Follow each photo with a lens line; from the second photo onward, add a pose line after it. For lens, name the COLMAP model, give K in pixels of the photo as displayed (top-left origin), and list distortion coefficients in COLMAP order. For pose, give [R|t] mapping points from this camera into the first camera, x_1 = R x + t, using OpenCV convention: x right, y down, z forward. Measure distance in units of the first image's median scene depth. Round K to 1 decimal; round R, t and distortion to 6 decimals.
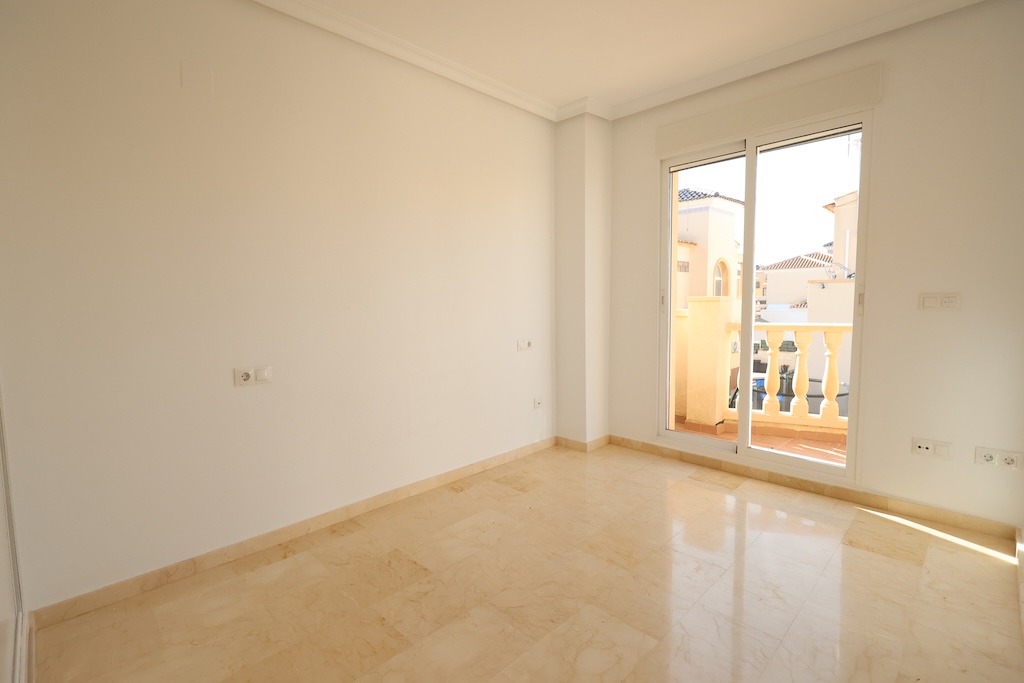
lens RADIAL K [[474.2, 0, 512.0], [0, 474.2, 341.5], [0, 0, 1]] dist [-0.001410, 0.000515]
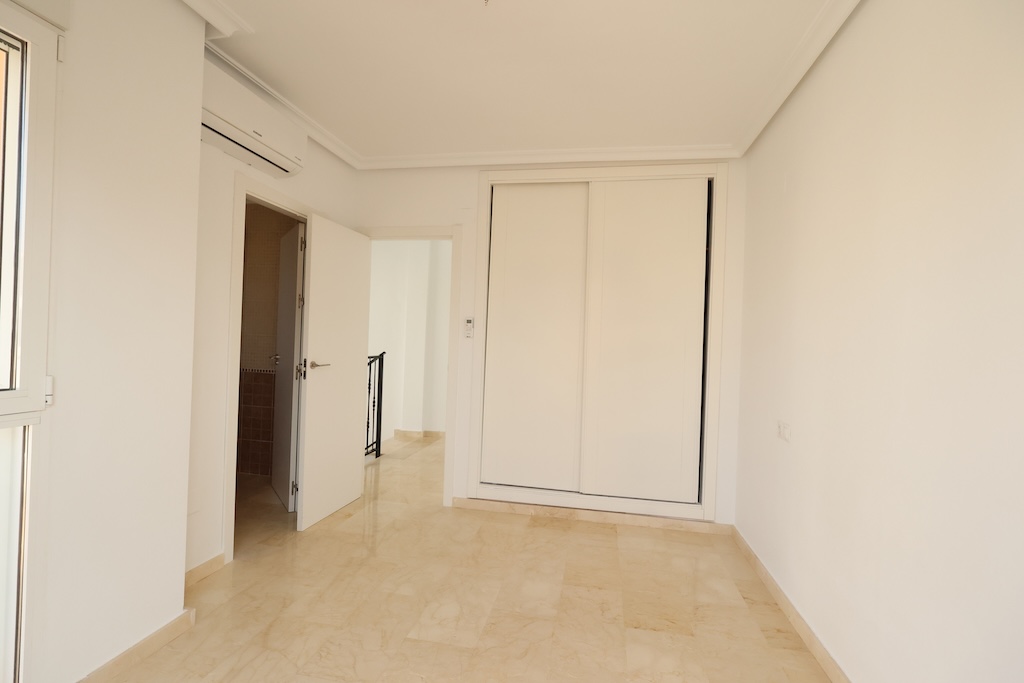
lens RADIAL K [[474.2, 0, 512.0], [0, 474.2, 341.5], [0, 0, 1]] dist [-0.001410, 0.000515]
pose [[-0.827560, -0.019505, -0.561039, 0.709656], [-0.075604, 0.994164, 0.076957, -0.208675], [0.556264, 0.106103, -0.824204, 1.879471]]
